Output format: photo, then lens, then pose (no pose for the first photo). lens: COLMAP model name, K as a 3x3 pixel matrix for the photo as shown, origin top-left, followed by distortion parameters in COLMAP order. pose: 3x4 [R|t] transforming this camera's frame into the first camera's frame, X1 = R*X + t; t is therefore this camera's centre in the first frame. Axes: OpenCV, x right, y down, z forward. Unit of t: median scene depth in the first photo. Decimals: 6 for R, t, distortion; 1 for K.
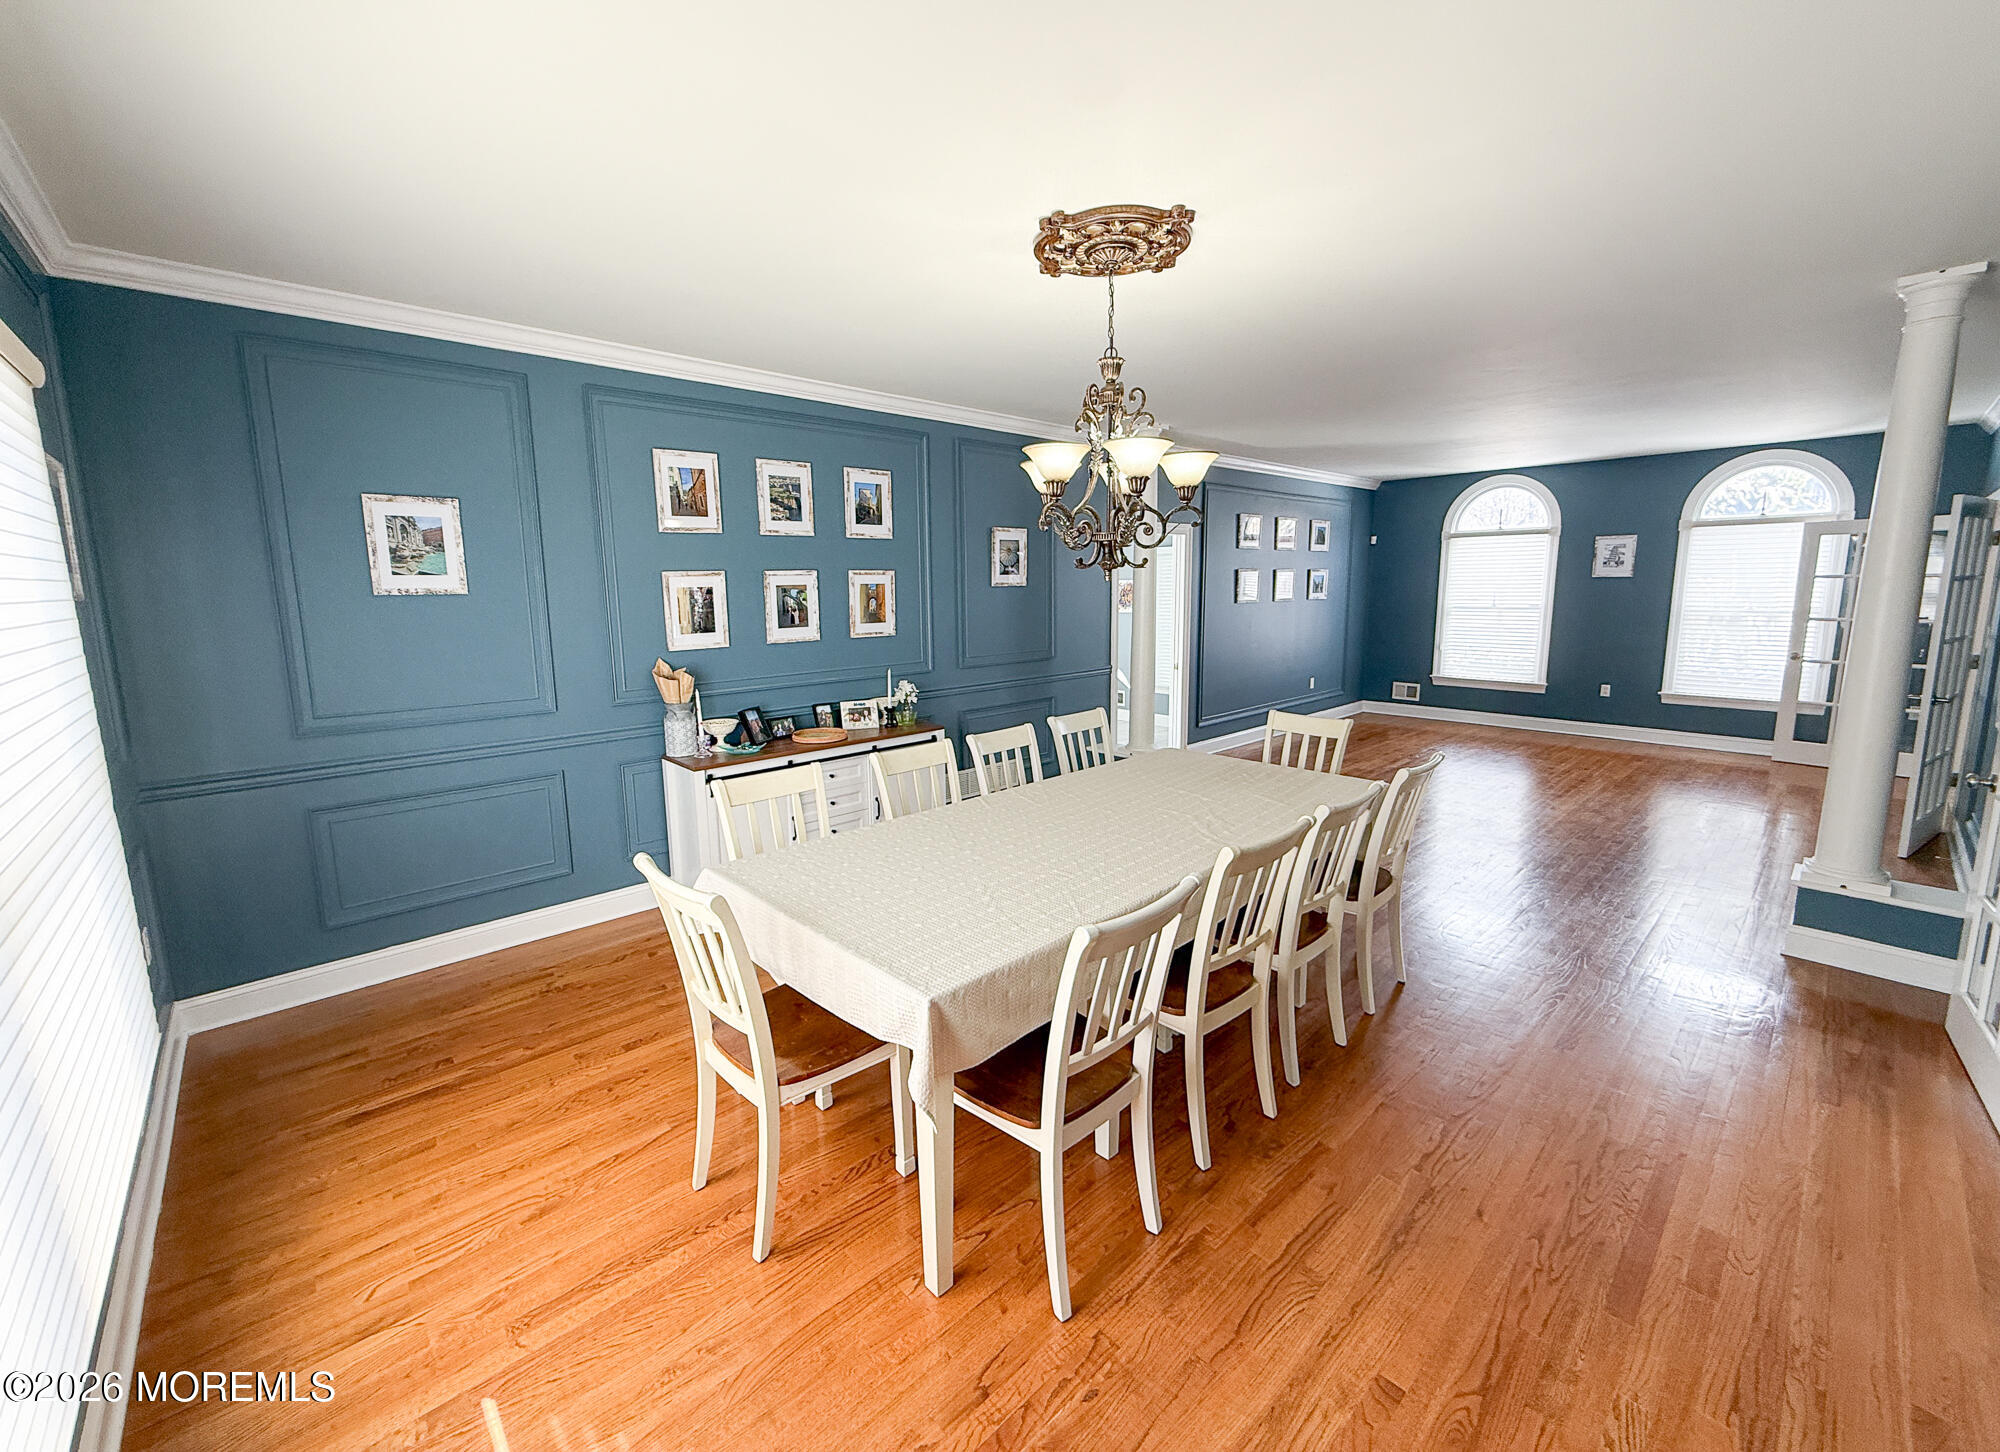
lens RADIAL K [[798.5, 0, 995.4], [0, 798.5, 700.1], [0, 0, 1]] dist [0.000221, 0.000007]
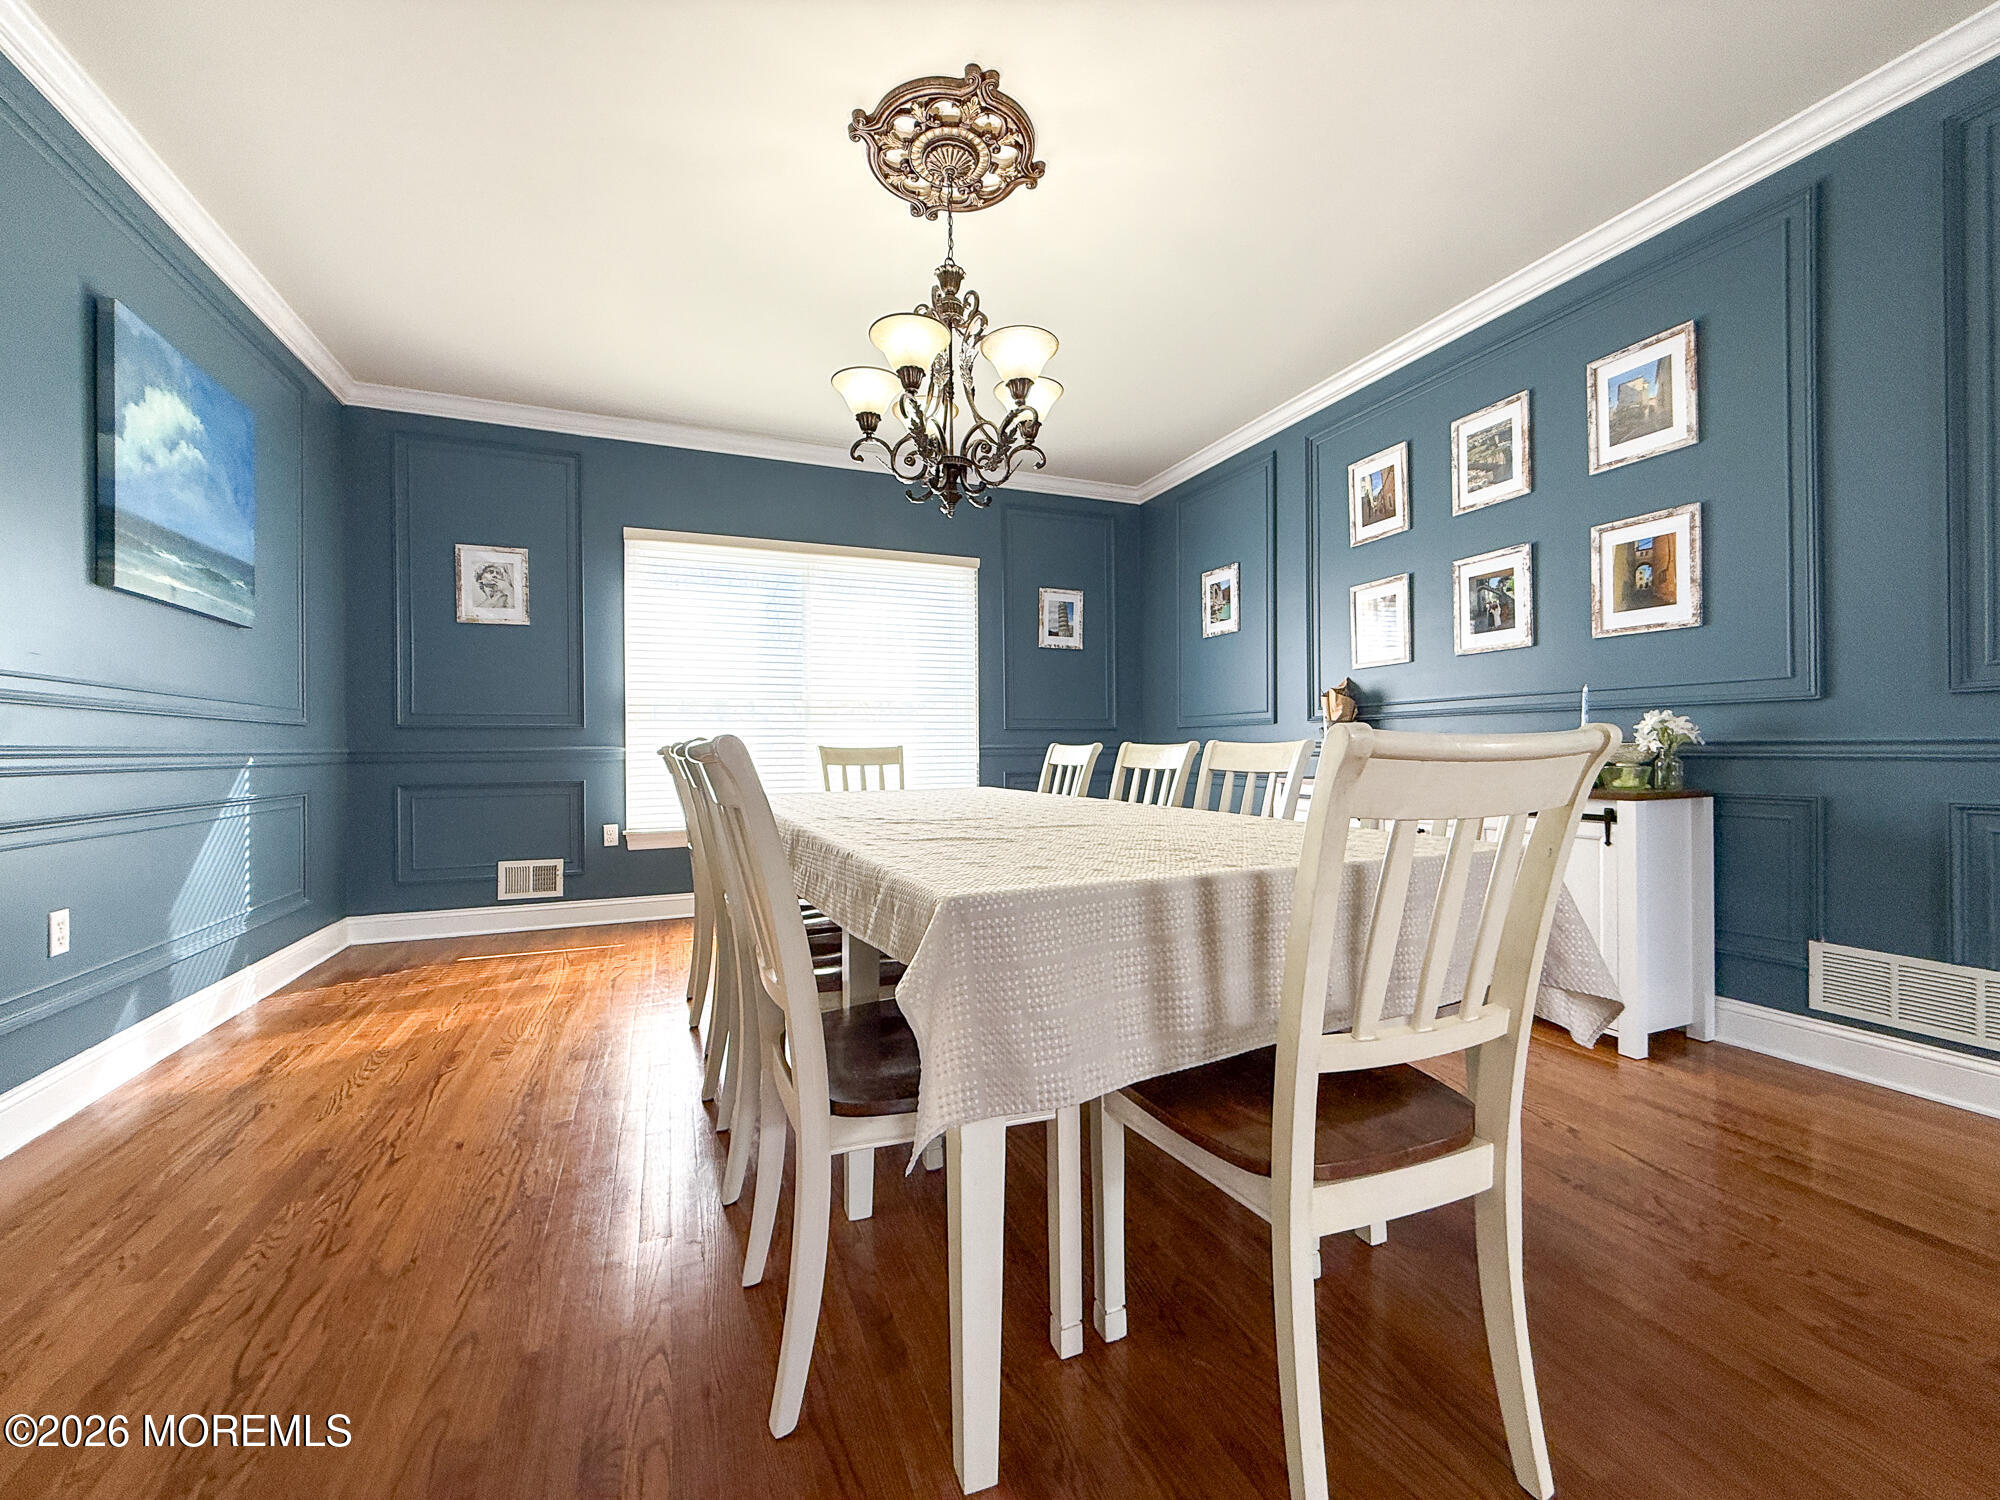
lens RADIAL K [[793.1, 0, 989.1], [0, 793.1, 750.6], [0, 0, 1]] dist [0.001256, 0.000311]
pose [[-0.352748, 0.017100, -0.935562, 0.582578], [-0.125896, 0.989875, 0.065561, 0.025681], [0.927211, 0.140910, -0.347023, 0.854868]]
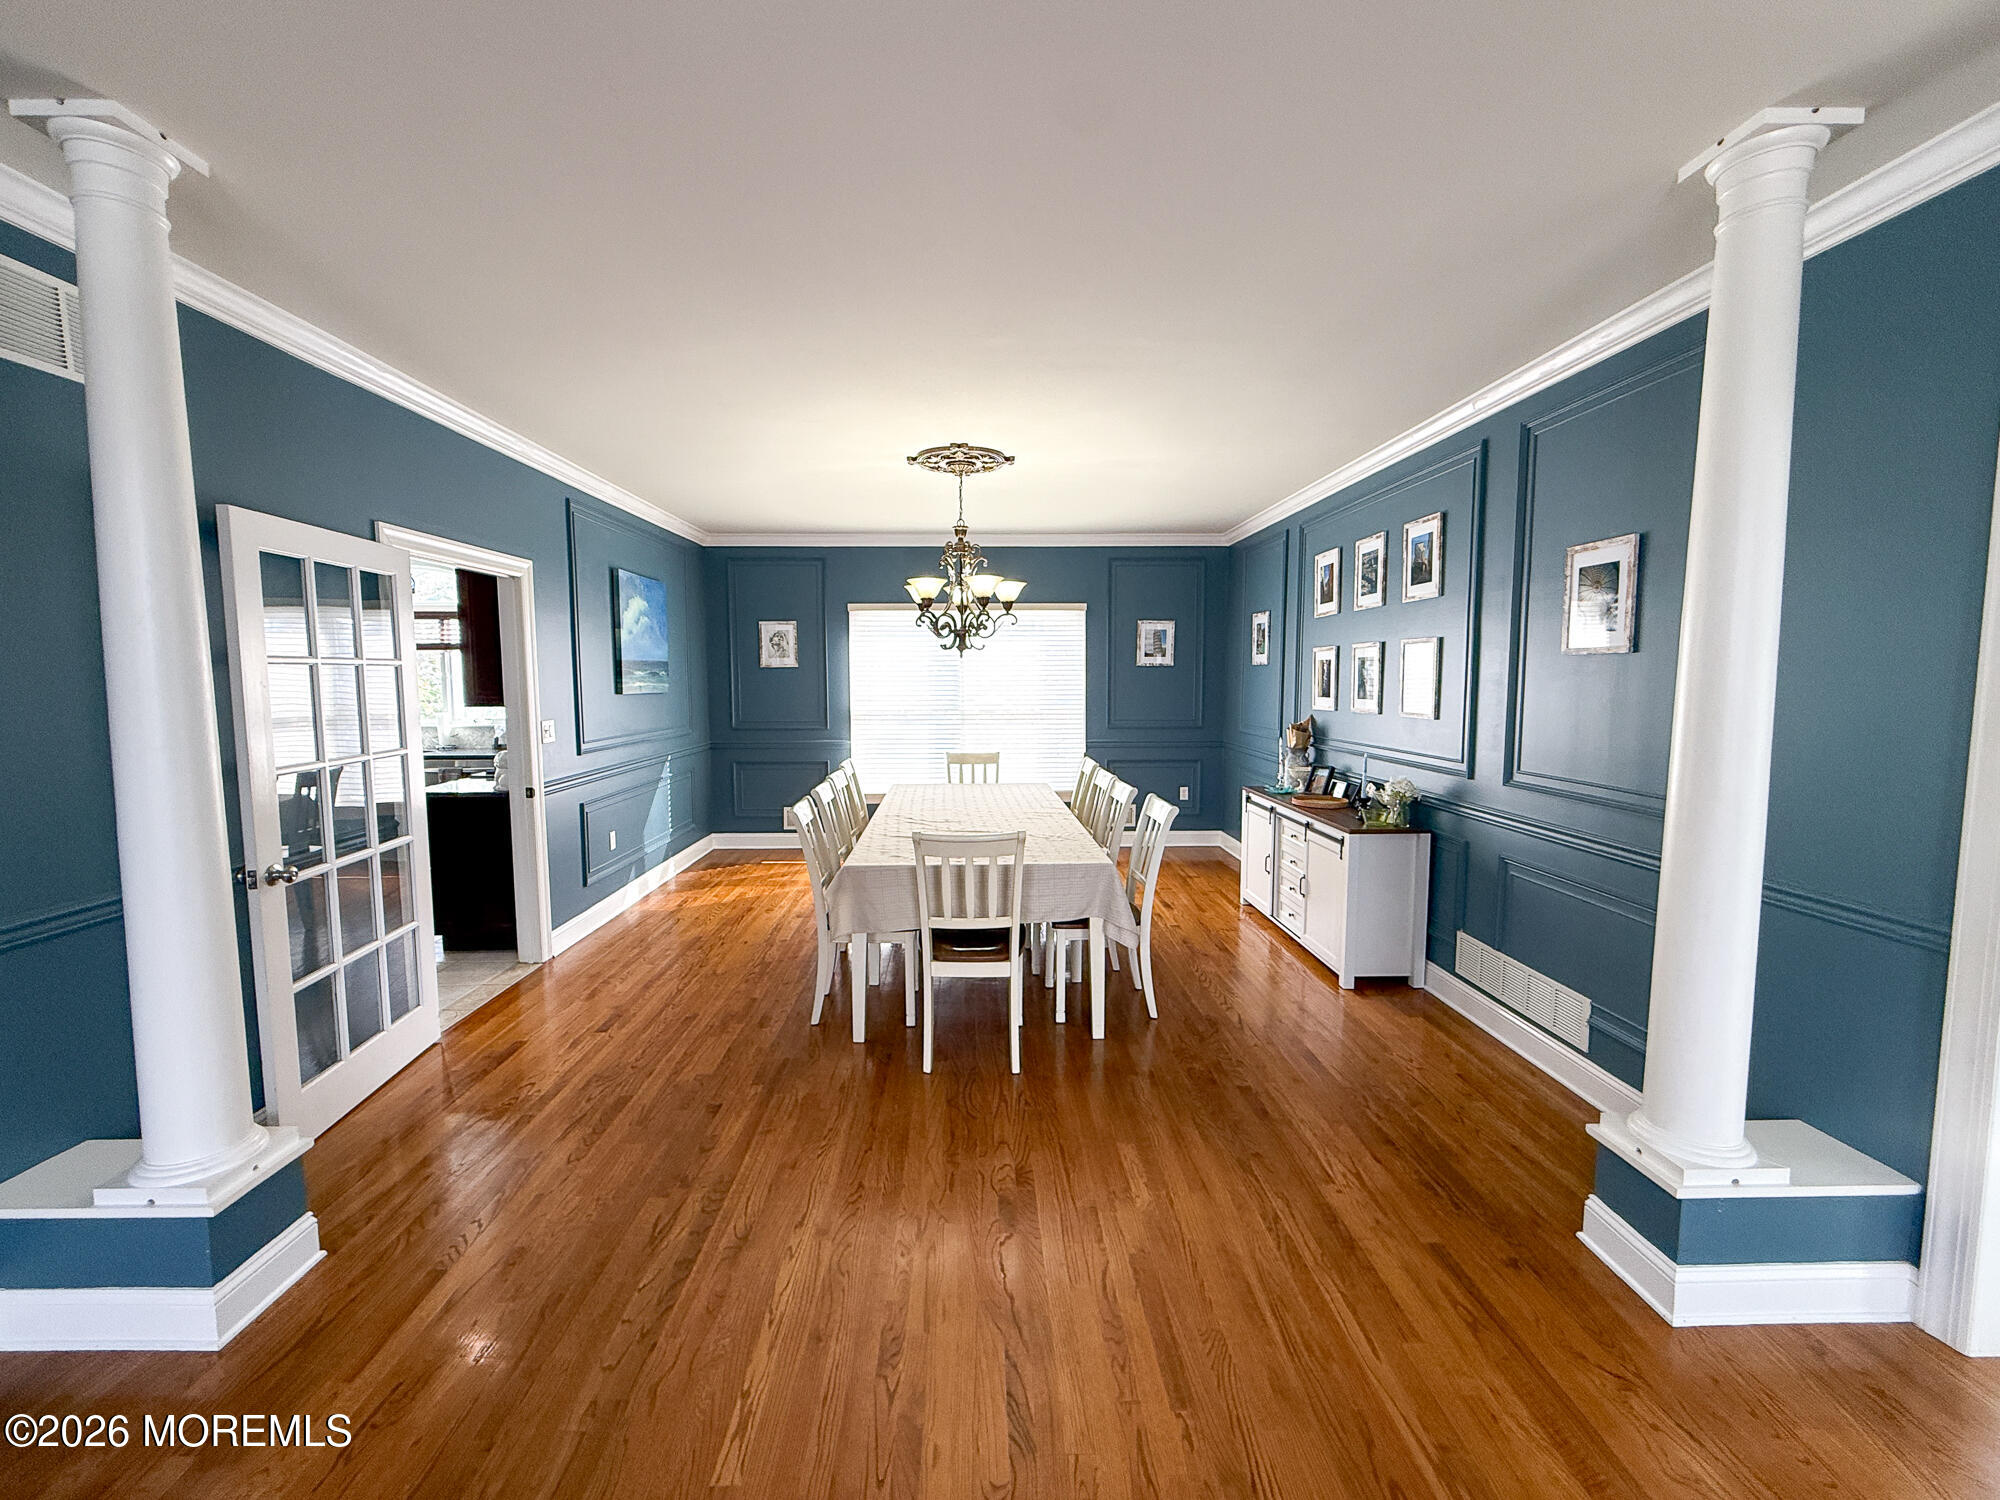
lens RADIAL K [[806.2, 0, 983.8], [0, 806.2, 748.0], [0, 0, 1]] dist [-0.000814, 0.000013]
pose [[-0.665627, 0.080225, -0.741960, 0.841089], [-0.099478, 0.975795, 0.194753, -0.183513], [0.739625, 0.203441, -0.641534, 1.327487]]
